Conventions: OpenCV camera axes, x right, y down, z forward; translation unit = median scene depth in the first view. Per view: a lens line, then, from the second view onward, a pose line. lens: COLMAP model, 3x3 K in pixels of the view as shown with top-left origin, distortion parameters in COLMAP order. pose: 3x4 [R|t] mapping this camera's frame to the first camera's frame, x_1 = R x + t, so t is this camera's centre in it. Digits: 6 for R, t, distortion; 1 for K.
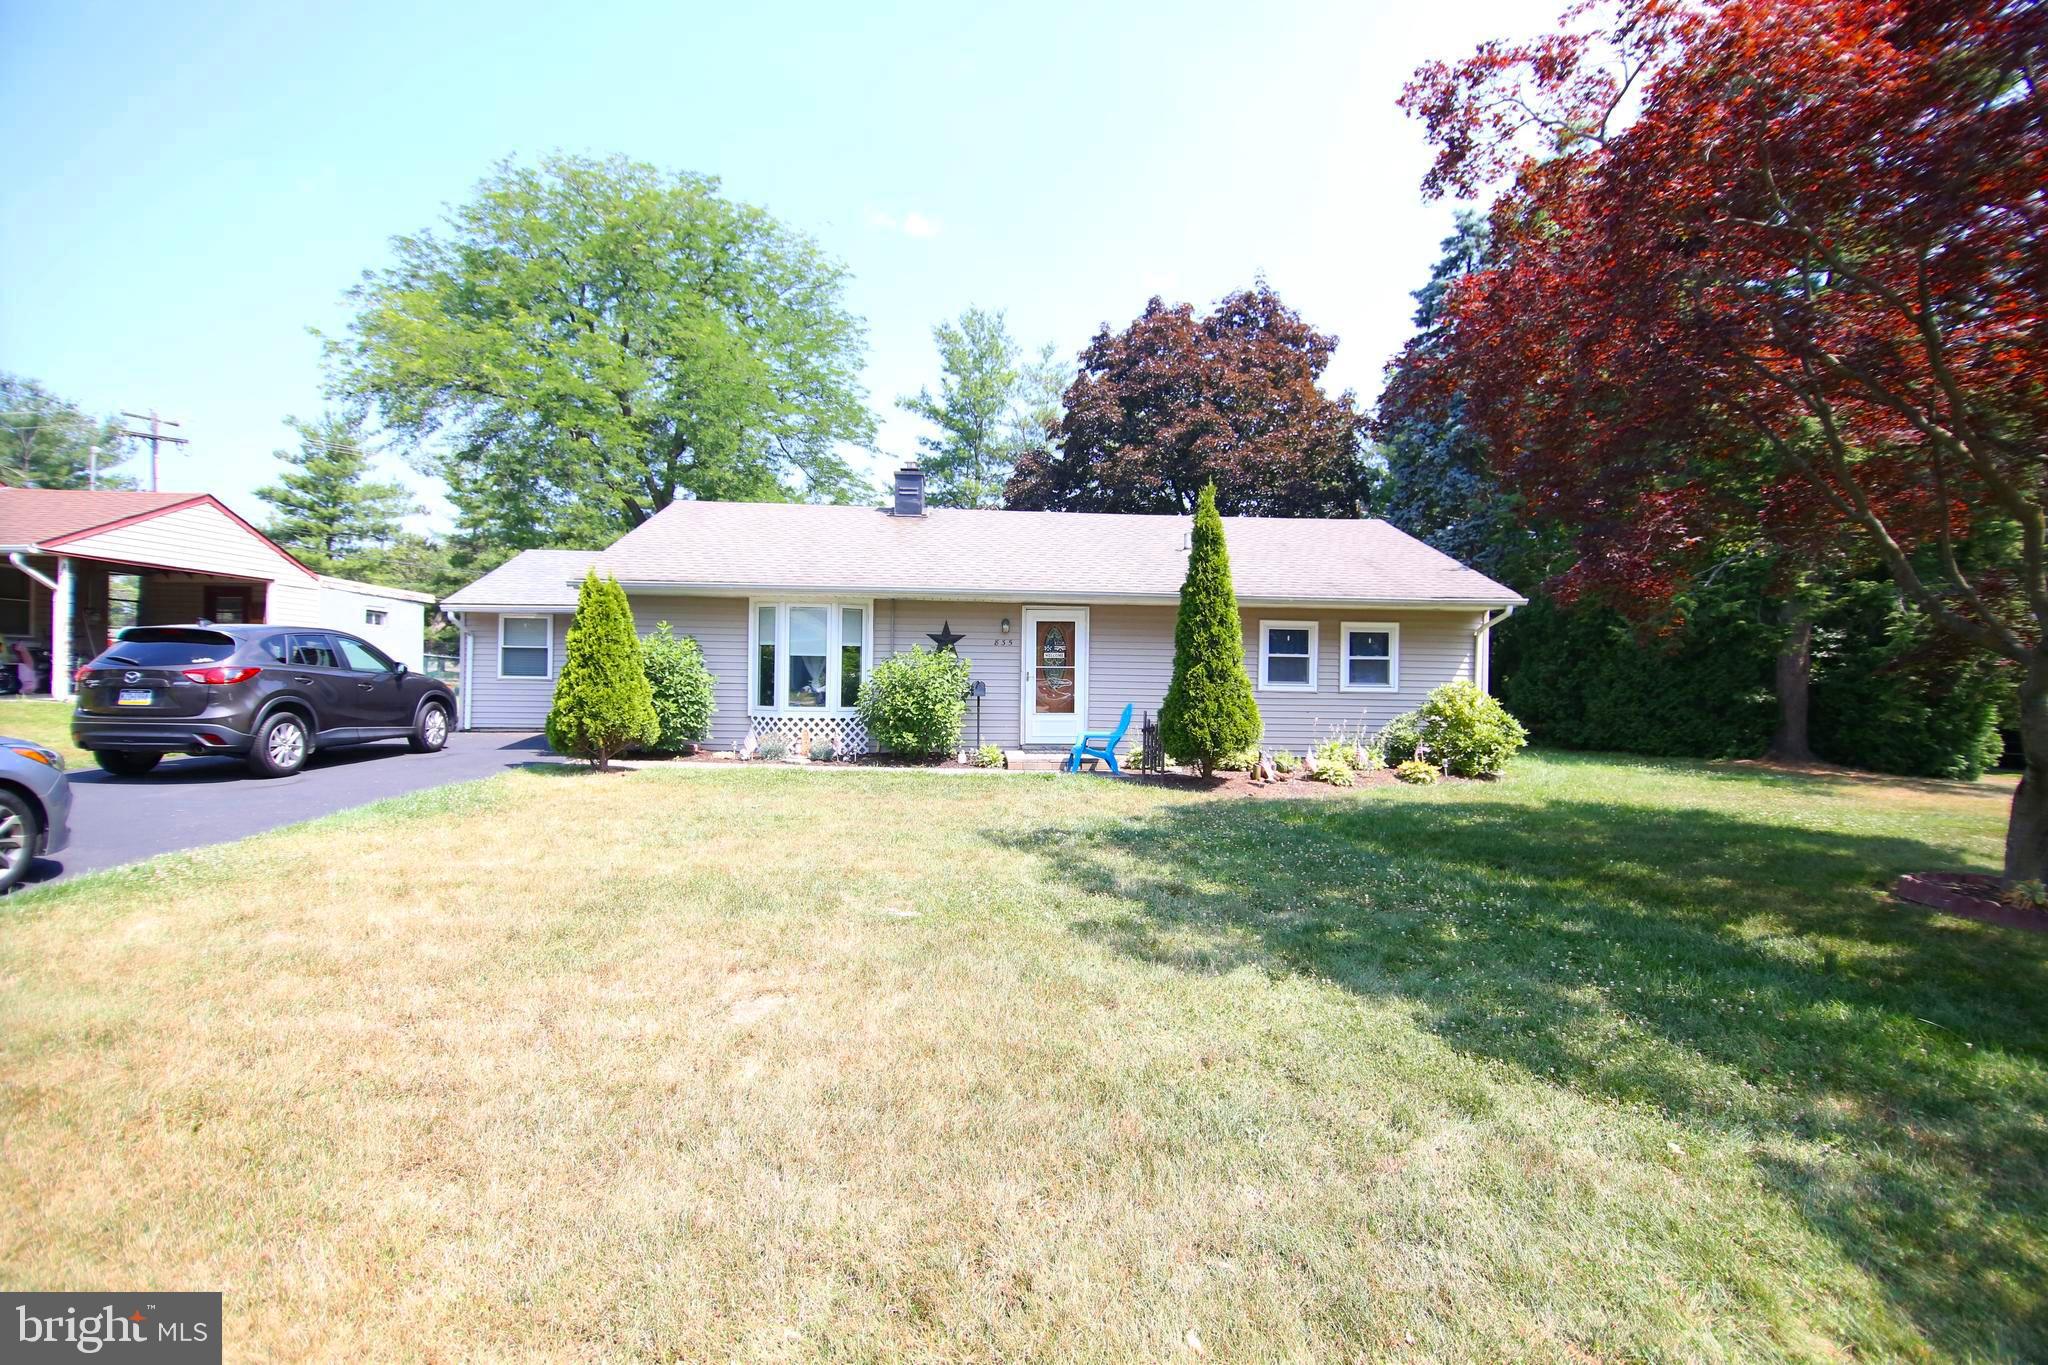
lens RADIAL K [[917.7, 0, 1024.0], [0, 917.7, 682.5], [0, 0, 1]] dist [-0.008392, -0.005799]
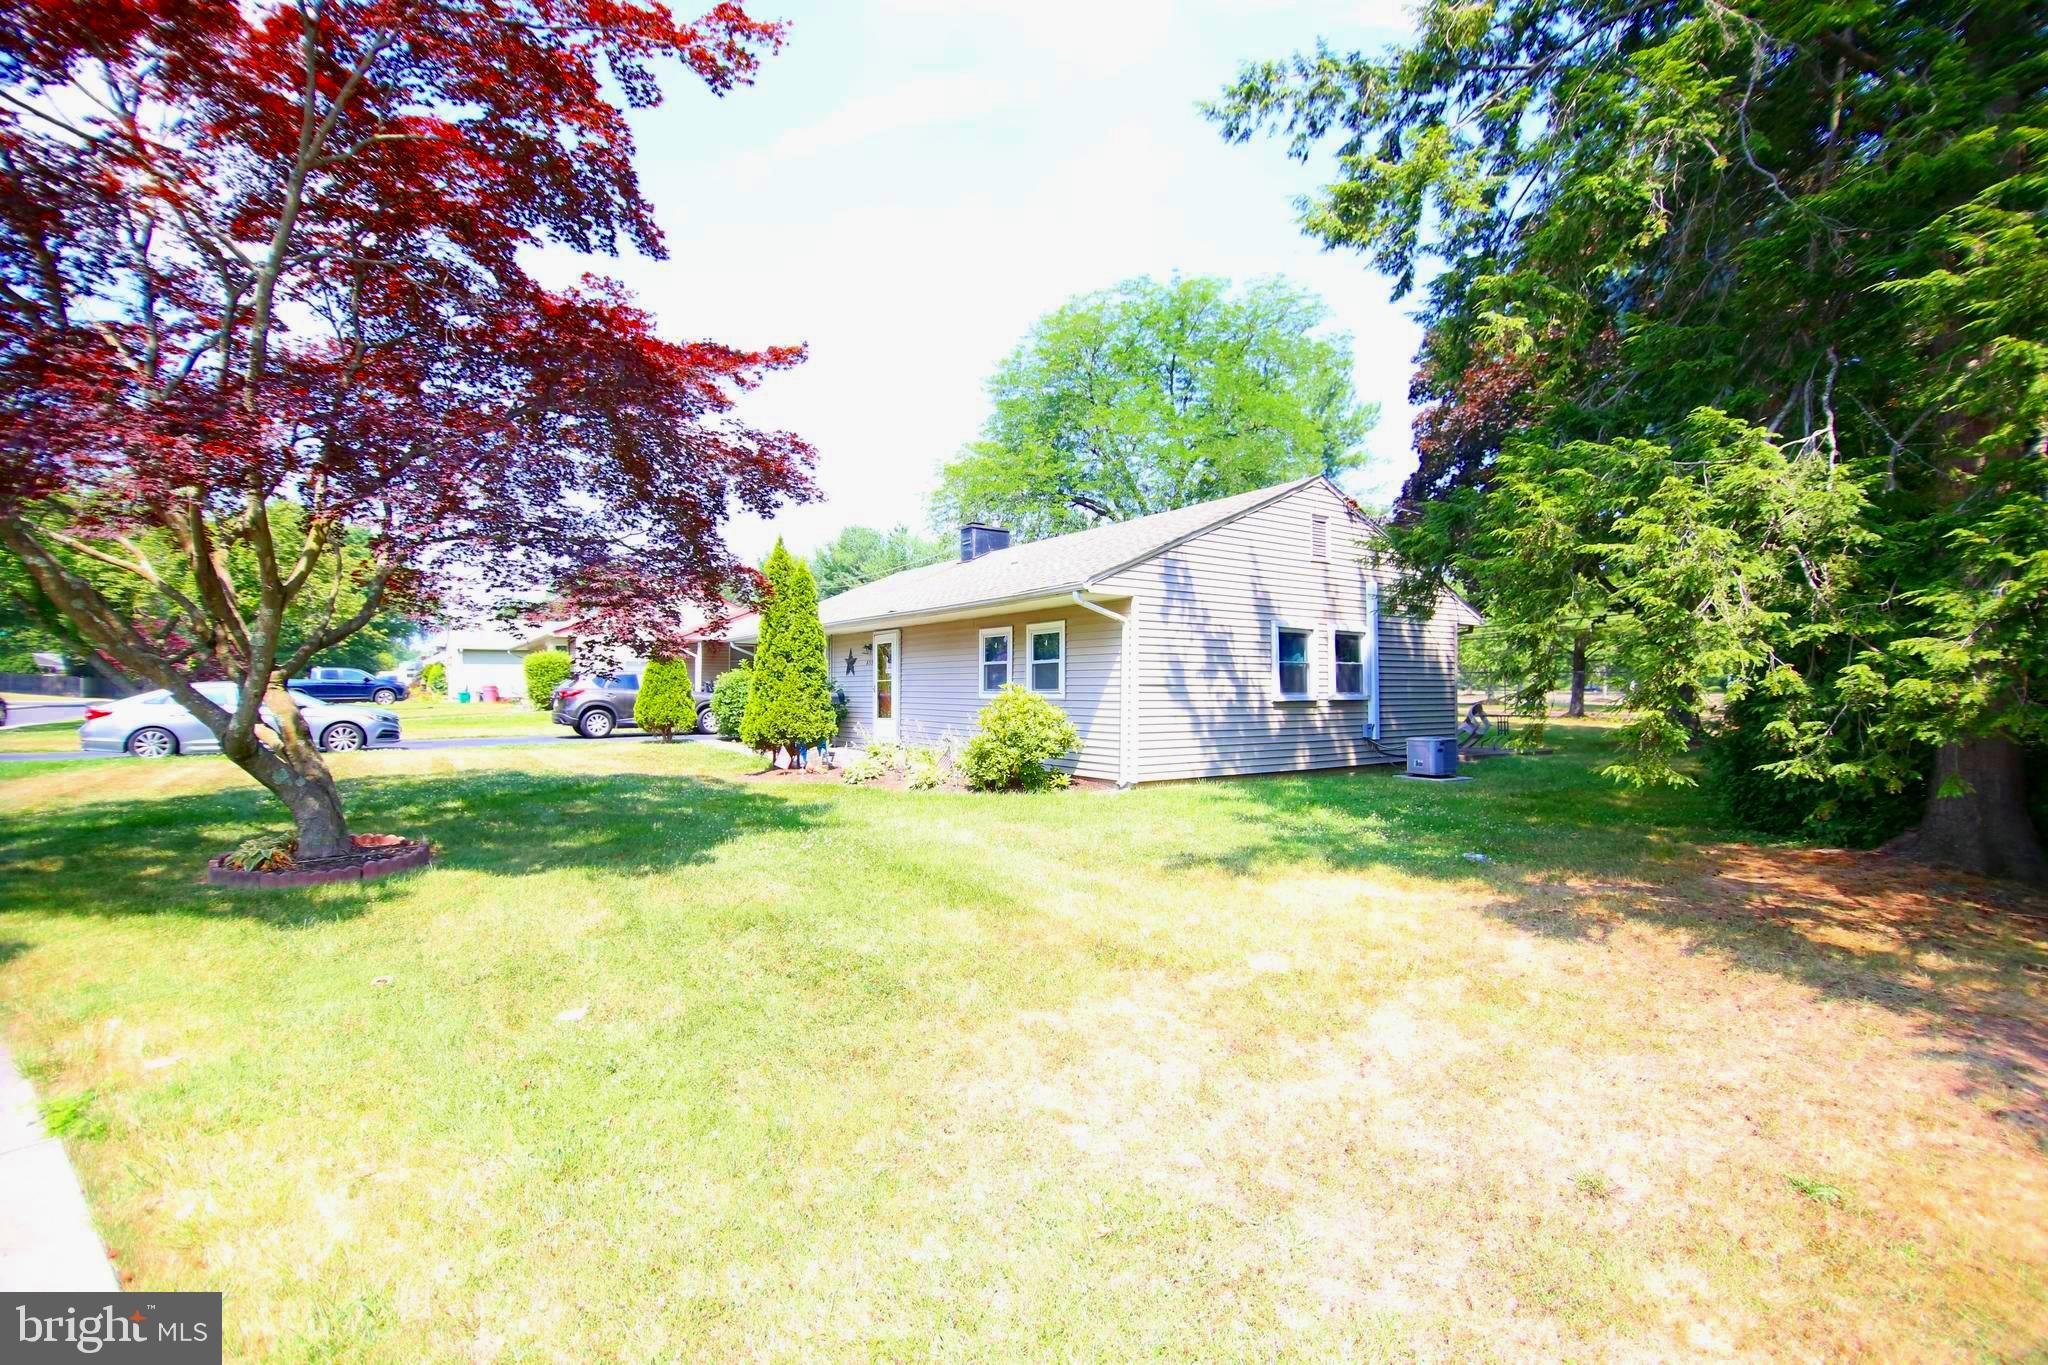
lens RADIAL K [[917.7, 0, 1024.0], [0, 917.7, 682.5], [0, 0, 1]] dist [-0.008392, -0.005799]
pose [[0.518213, -0.022794, -0.854948, 1.001165], [0.012109, 0.999740, -0.019314, 0.009821], [0.855166, -0.000344, 0.518354, 0.447236]]
